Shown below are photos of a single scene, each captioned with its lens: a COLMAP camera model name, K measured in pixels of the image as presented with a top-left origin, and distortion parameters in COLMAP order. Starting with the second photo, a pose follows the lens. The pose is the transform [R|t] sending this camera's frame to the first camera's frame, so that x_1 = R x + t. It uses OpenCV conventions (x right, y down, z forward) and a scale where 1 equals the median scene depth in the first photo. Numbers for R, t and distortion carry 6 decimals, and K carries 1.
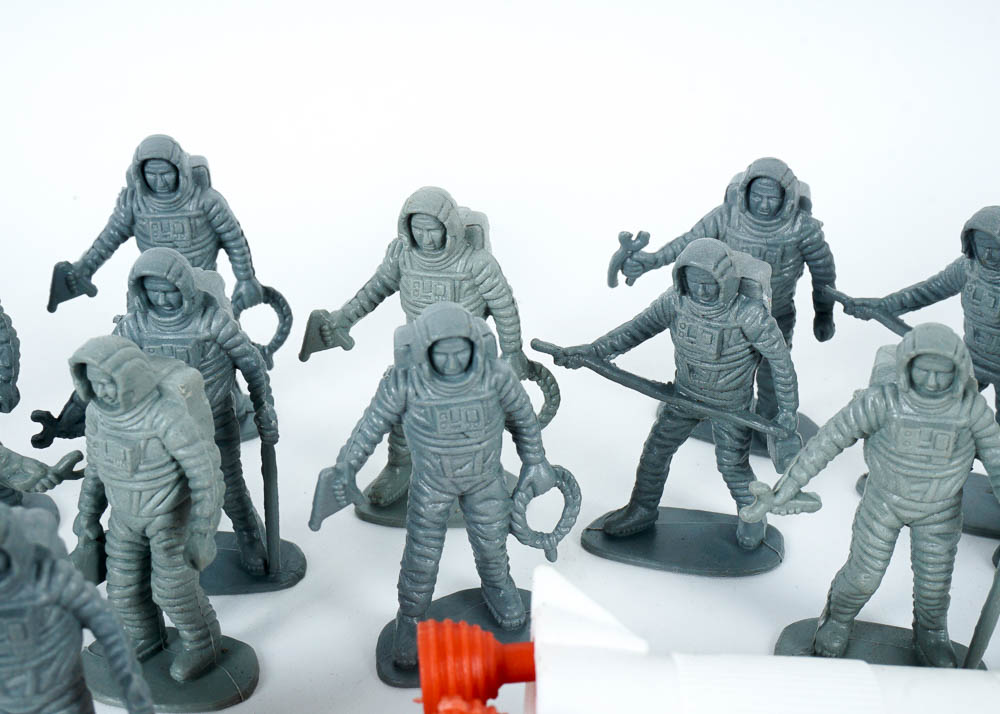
lens RADIAL K [[1598.5, 0, 504.5], [0, 1598.5, 358.2], [0, 0, 1]] dist [0.036666, 0.000000]
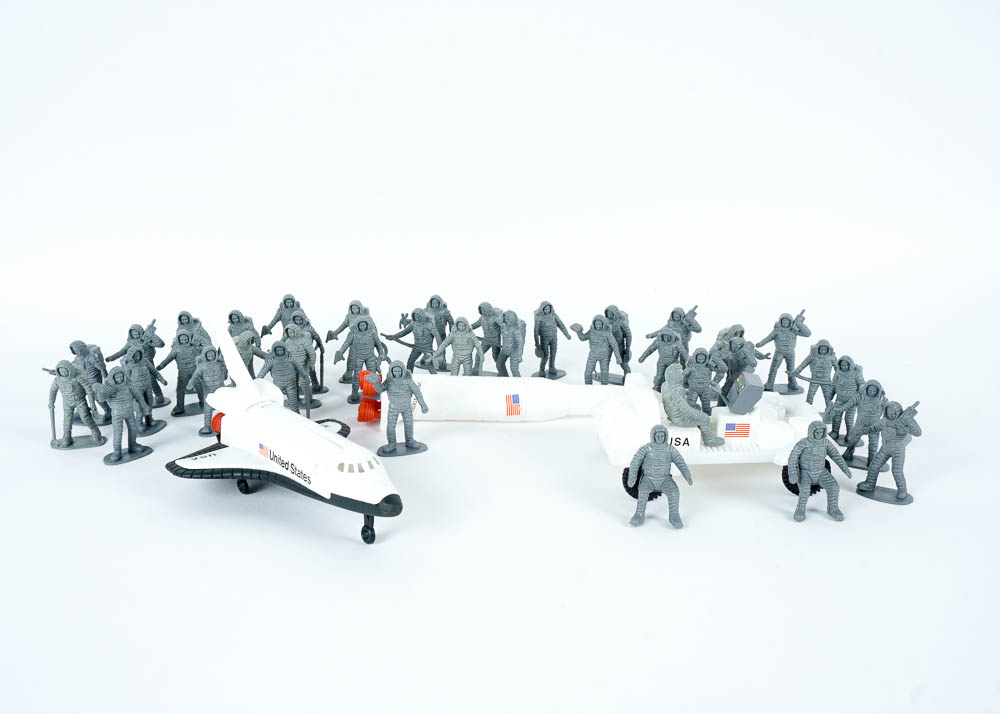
lens RADIAL K [[1217.6, 0, 506.5], [0, 1217.6, 360.7], [0, 0, 1]] dist [0.021143, 0.000000]
pose [[0.993336, -0.030004, 0.111284, -0.014250], [0.050984, 0.980307, -0.190786, 0.769927], [-0.103368, 0.195188, 0.975303, -2.447006]]
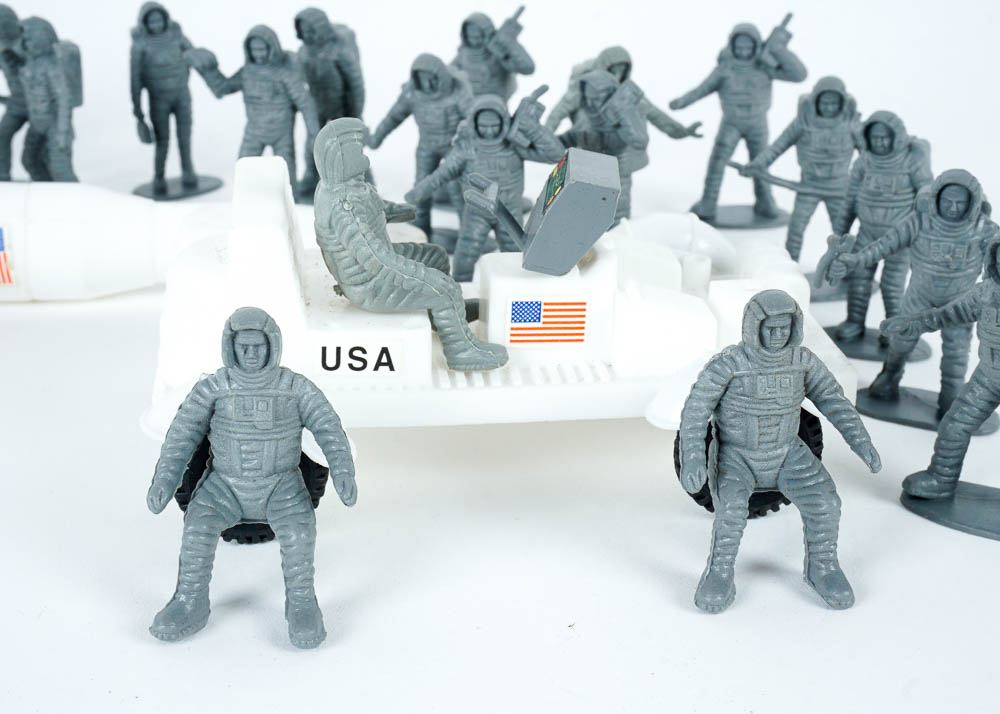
lens RADIAL K [[1598.5, 0, 502.7], [0, 1598.5, 350.7], [0, 0, 1]] dist [0.036666, 0.000000]
pose [[0.992256, -0.047956, 0.114577, 0.690248], [0.060687, 0.992040, -0.110339, 0.560815], [-0.108373, 0.116438, 0.987268, -0.837860]]
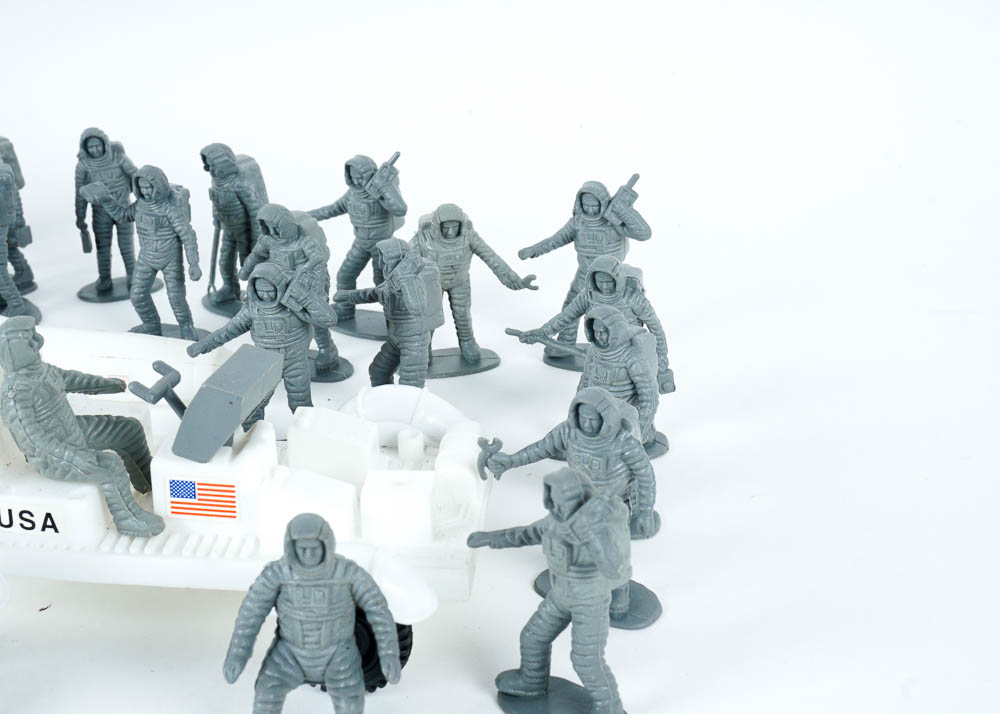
lens RADIAL K [[1598.5, 0, 501.2], [0, 1598.5, 357.8], [0, 0, 1]] dist [0.036666, 0.000000]
pose [[0.992993, 0.029197, -0.114510, 1.321399], [-0.039159, 0.995548, -0.085735, 0.380486], [0.111497, 0.089619, 0.989716, -1.001012]]
